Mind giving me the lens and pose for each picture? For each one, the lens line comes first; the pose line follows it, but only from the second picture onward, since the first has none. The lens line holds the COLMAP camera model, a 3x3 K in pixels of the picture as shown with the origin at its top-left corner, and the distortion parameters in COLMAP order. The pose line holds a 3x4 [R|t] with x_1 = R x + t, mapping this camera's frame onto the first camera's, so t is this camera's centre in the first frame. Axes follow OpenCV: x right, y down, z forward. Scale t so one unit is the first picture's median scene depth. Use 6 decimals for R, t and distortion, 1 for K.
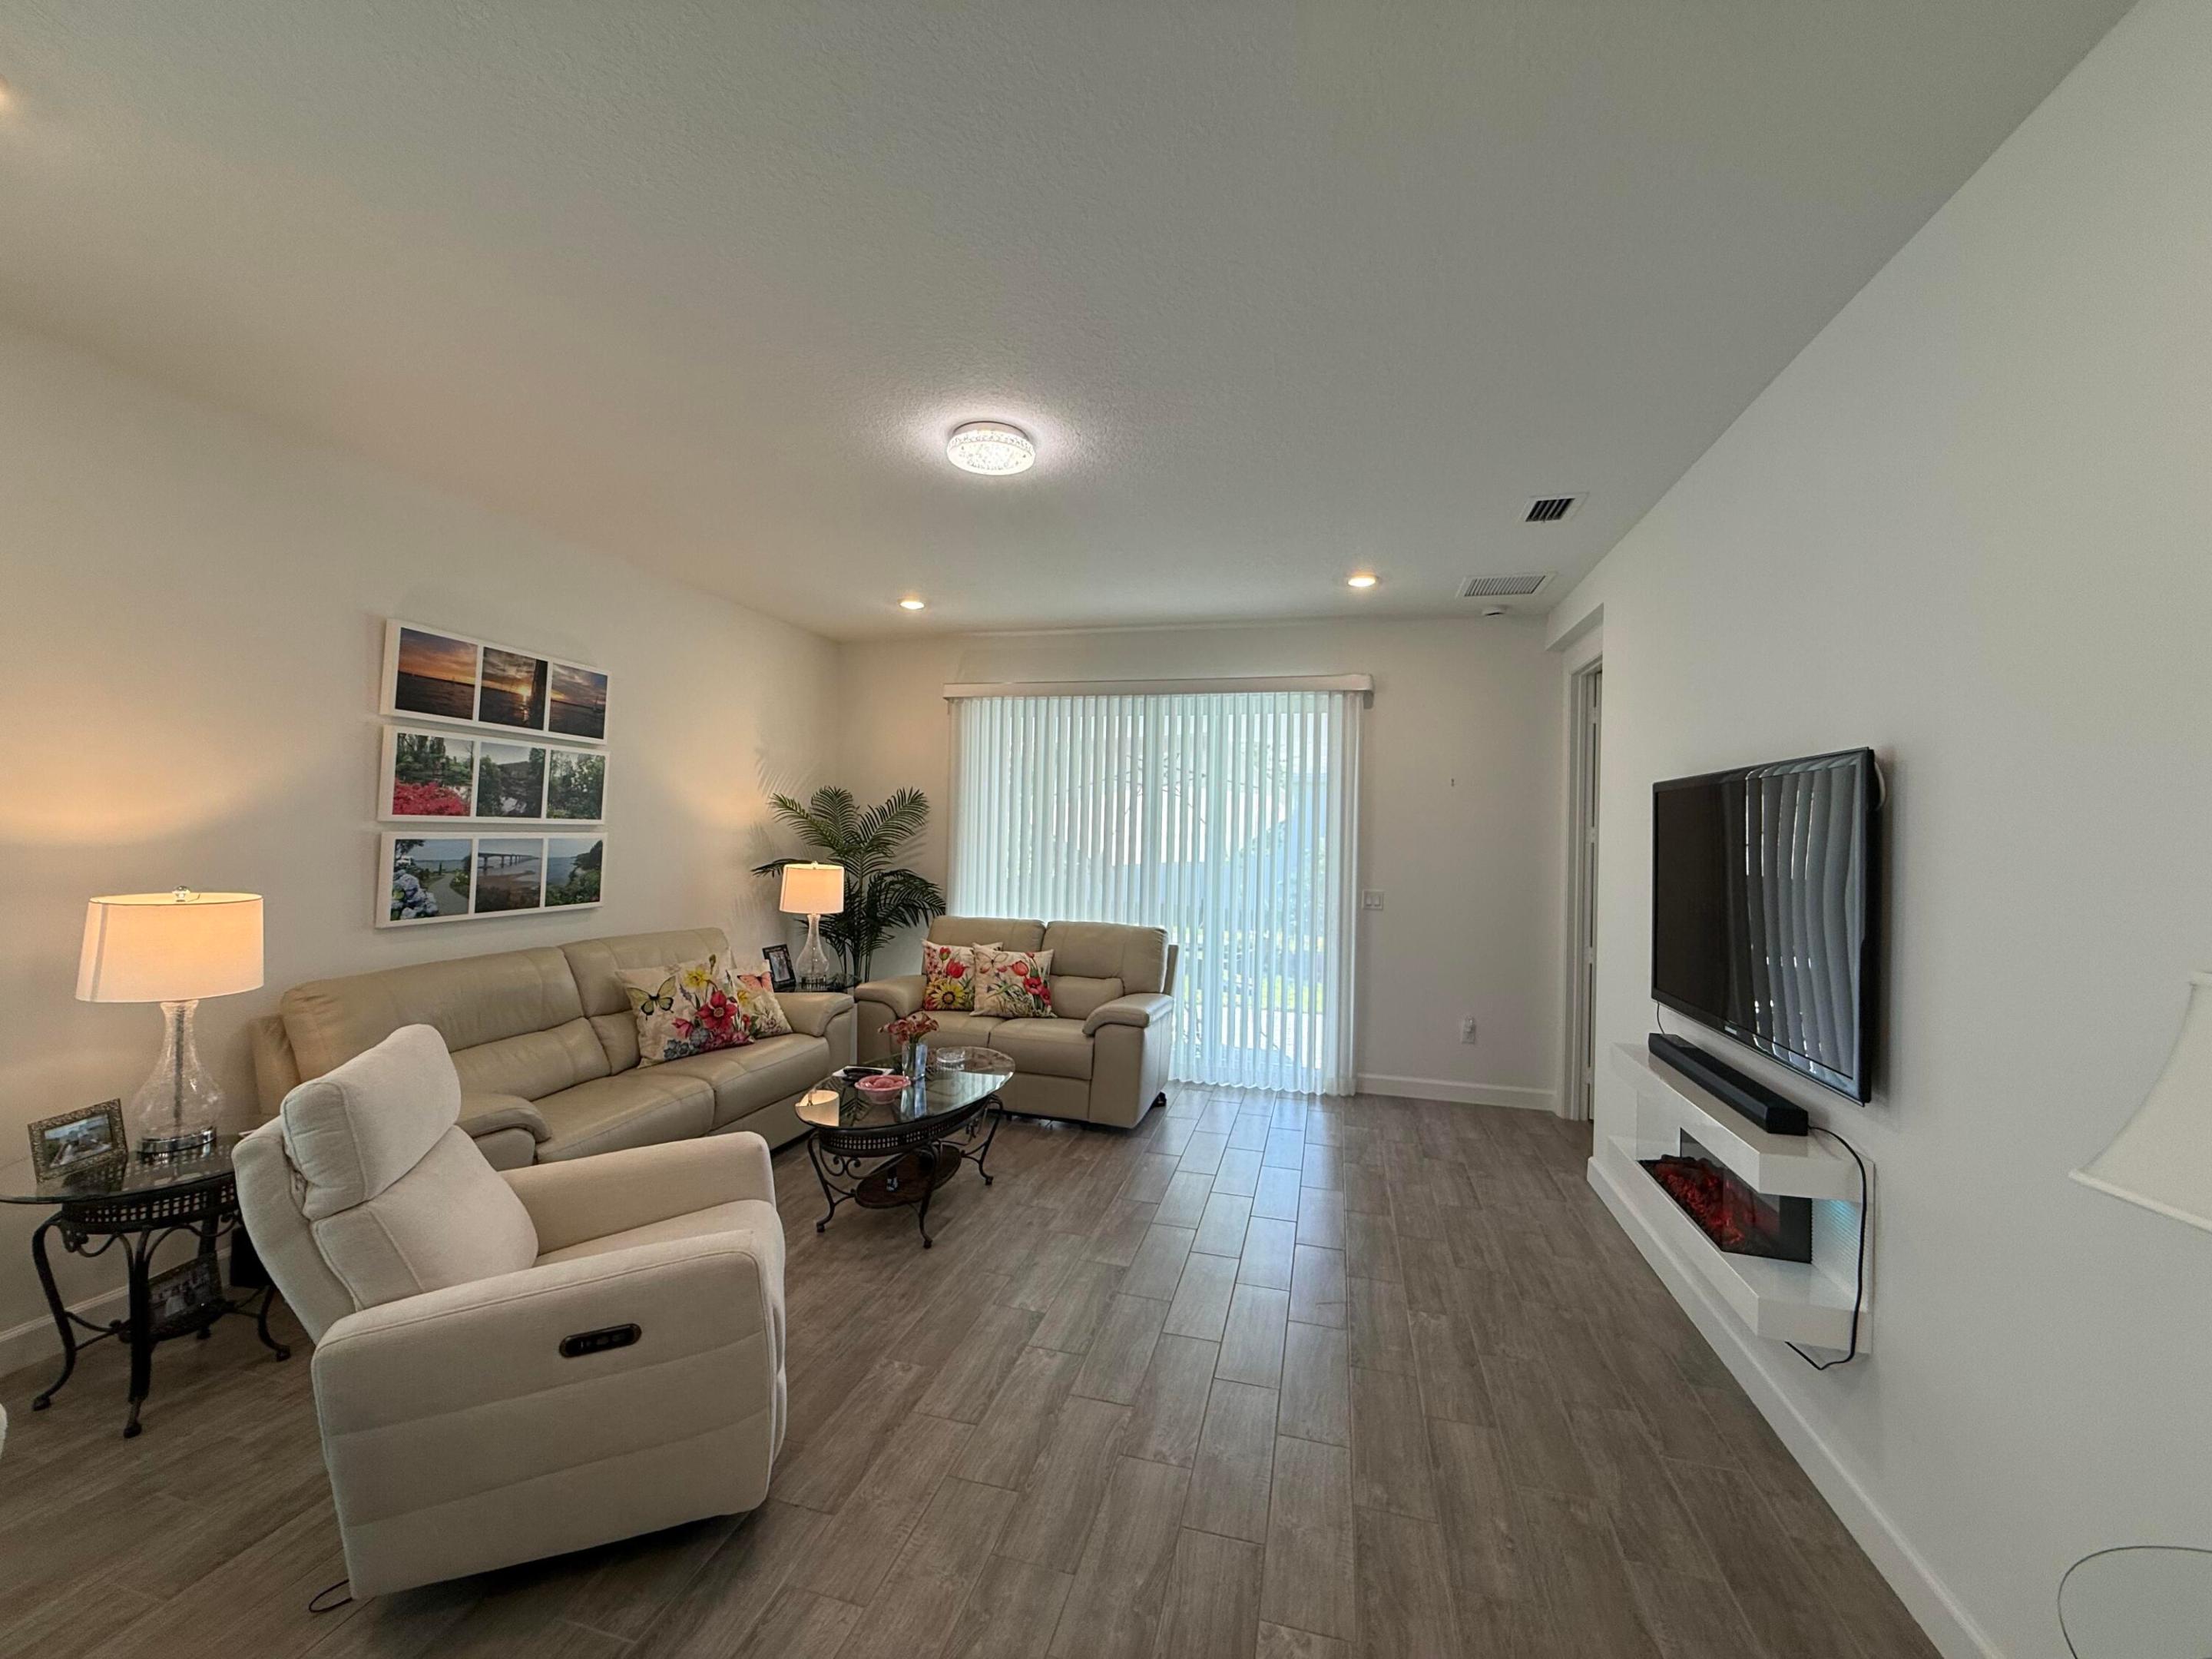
lens RADIAL K [[884.0, 0, 1103.7], [0, 884.0, 825.8], [0, 0, 1]] dist [-0.003686, 0.000174]
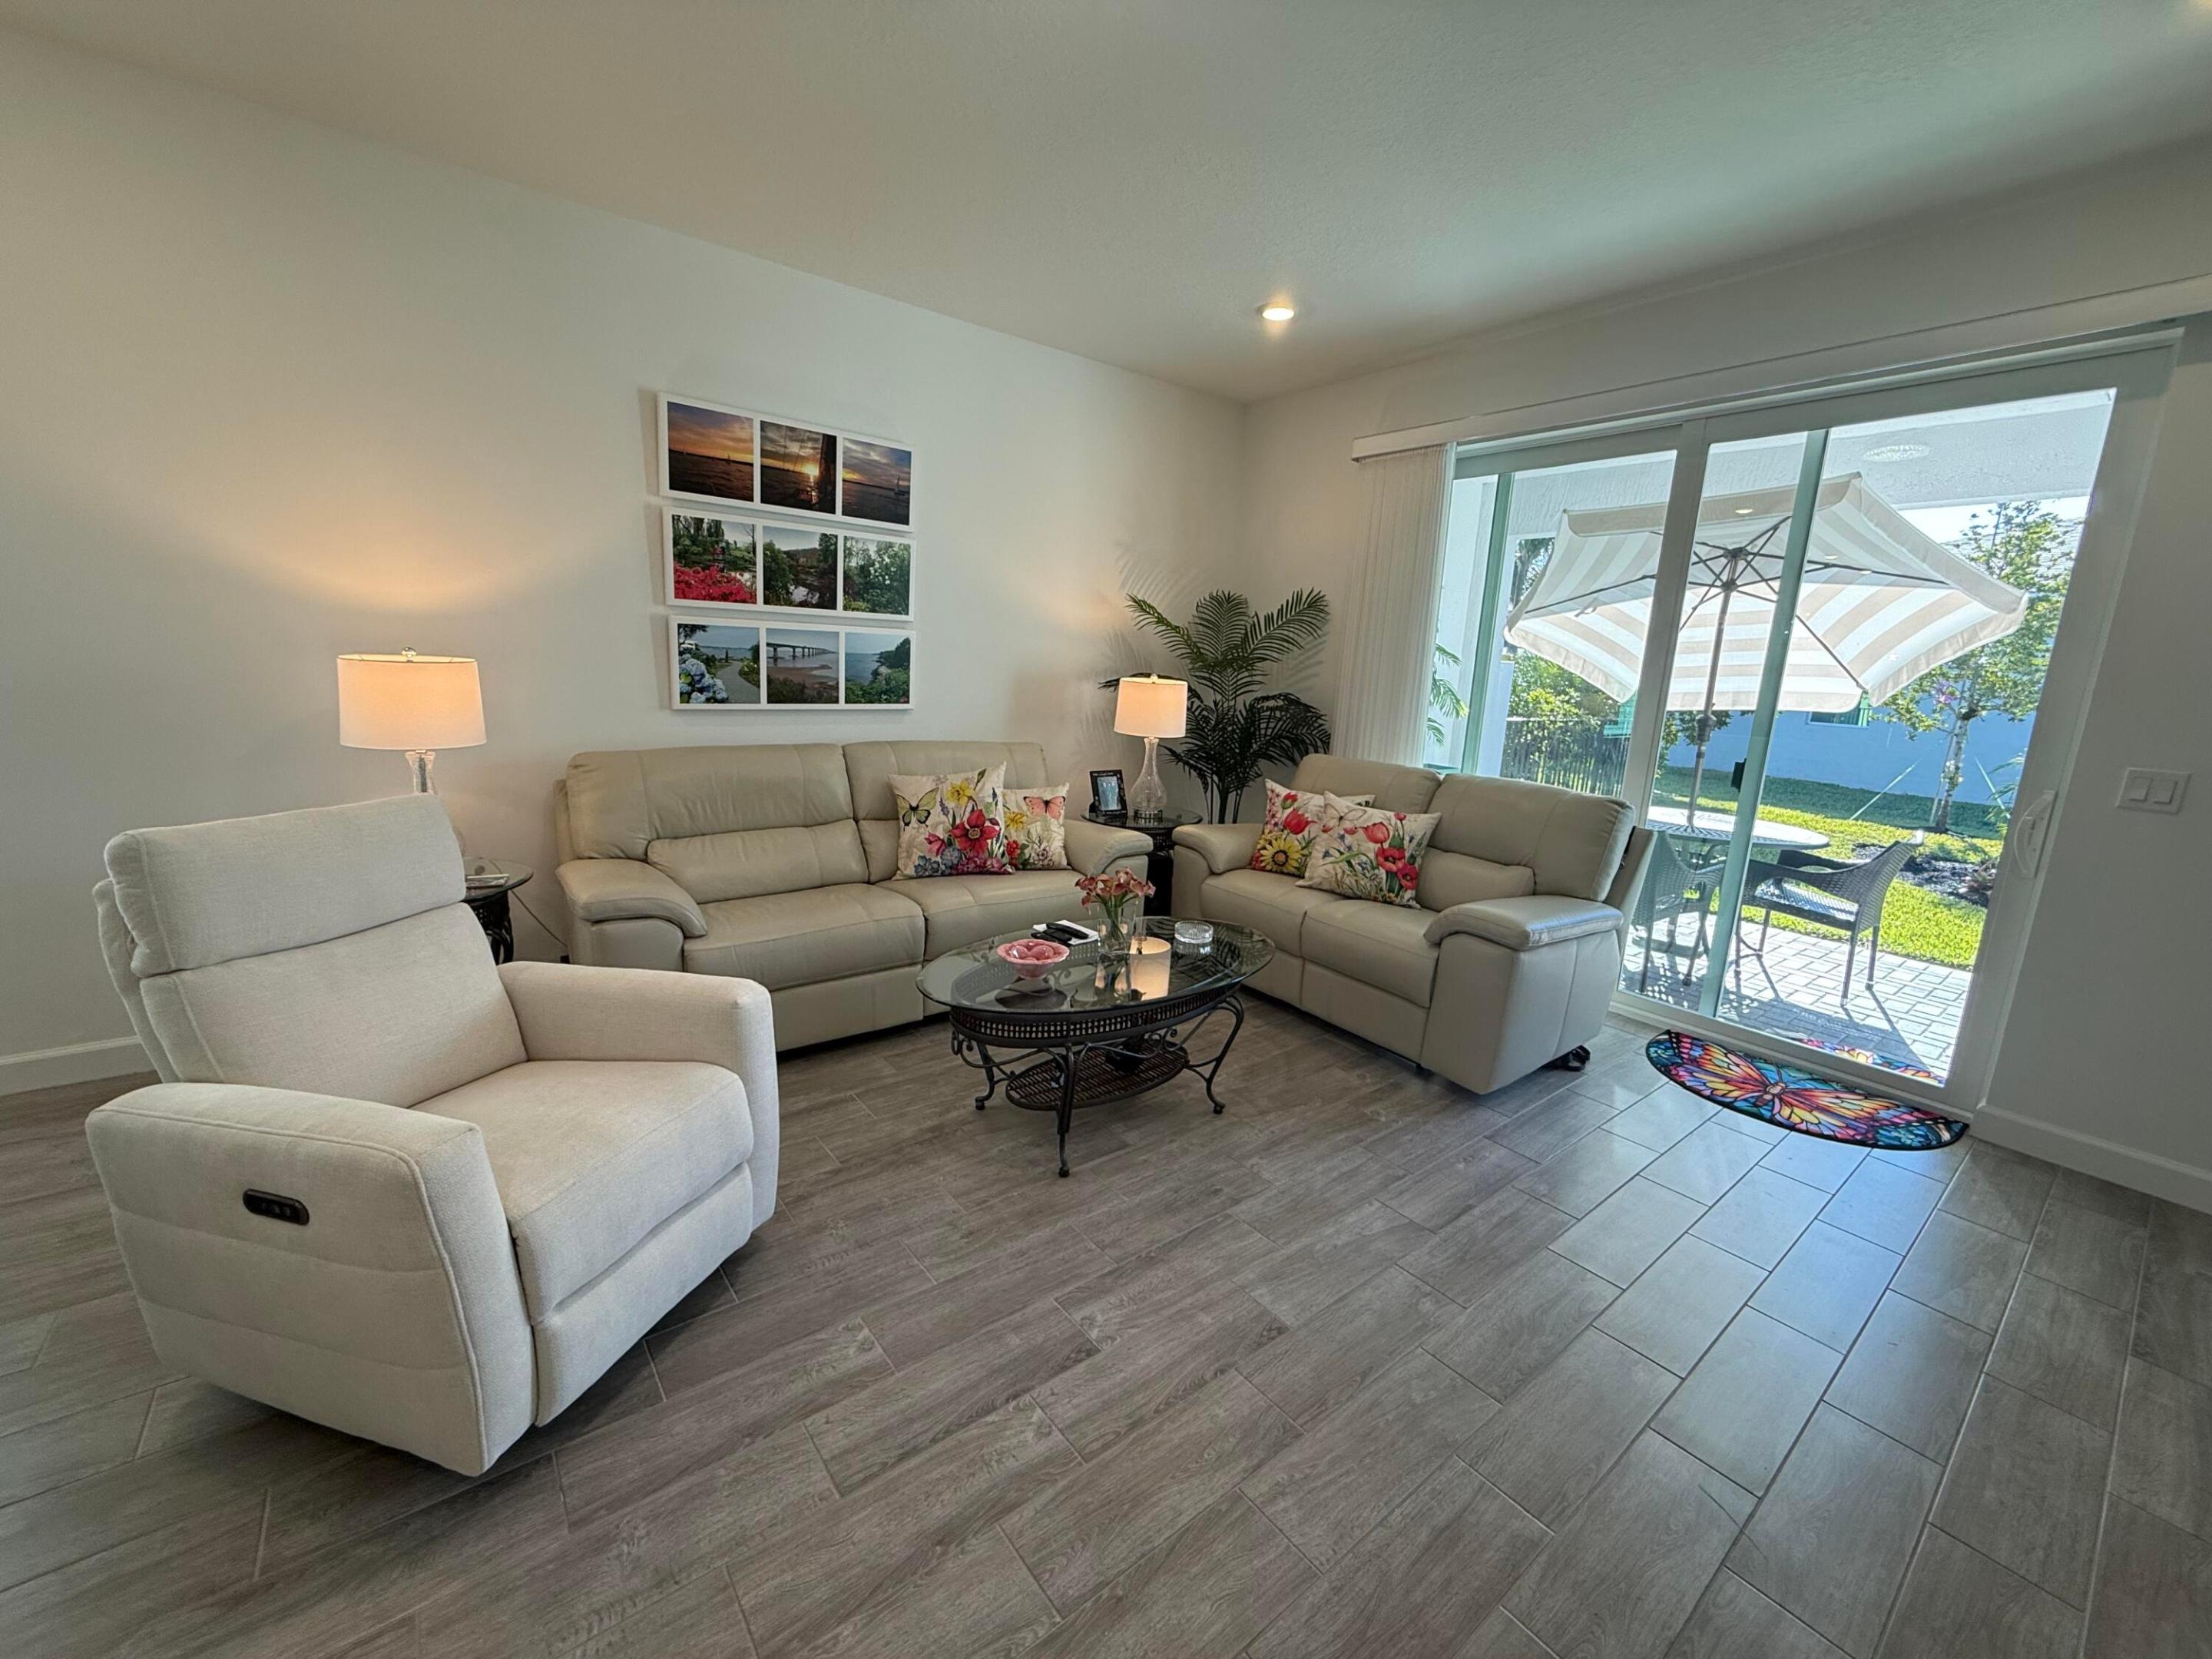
lens RADIAL K [[884.0, 0, 1103.7], [0, 884.0, 825.8], [0, 0, 1]] dist [-0.003686, 0.000174]
pose [[0.796252, 0.127755, -0.591321, 0.193926], [-0.024309, 0.983415, 0.179732, 0.042771], [0.604476, -0.128738, 0.786152, 0.393996]]
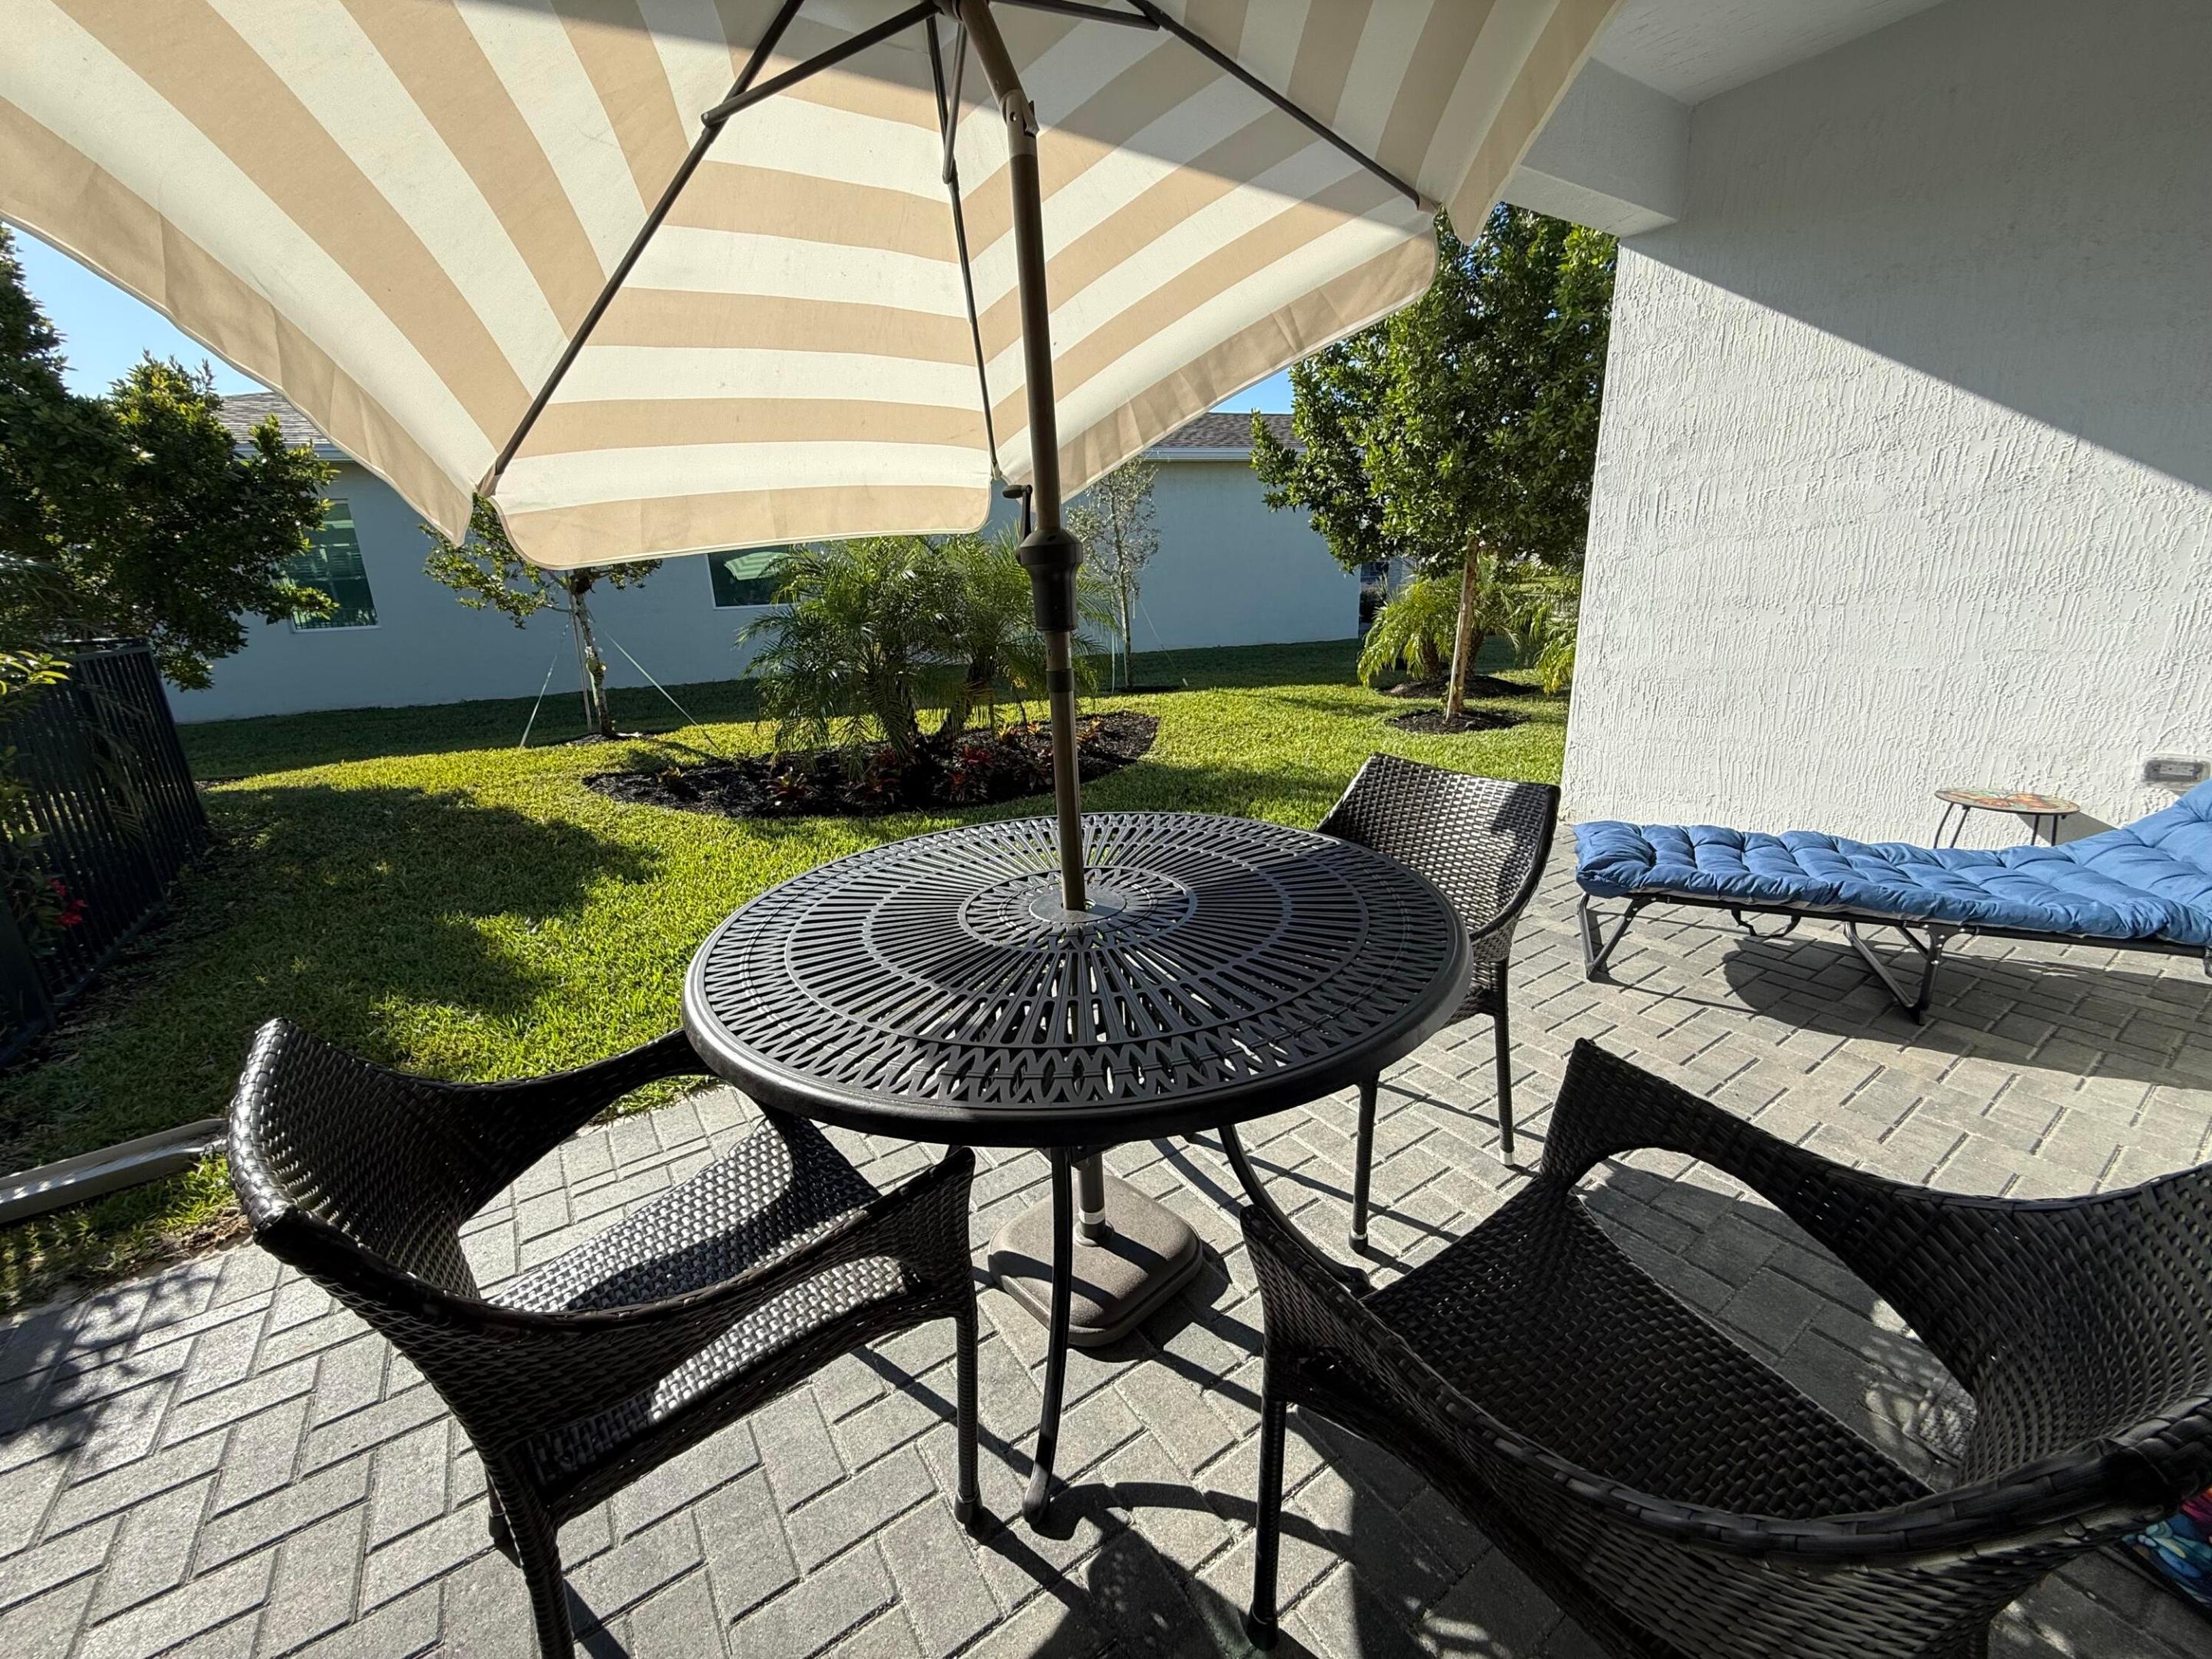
lens RADIAL K [[884.0, 0, 1103.7], [0, 884.0, 825.8], [0, 0, 1]] dist [-0.003686, 0.000174]
pose [[0.642633, -0.255119, 0.722453, -0.178711], [0.051257, 0.955138, 0.291692, 0.117017], [-0.764458, -0.150420, 0.626879, 1.641647]]
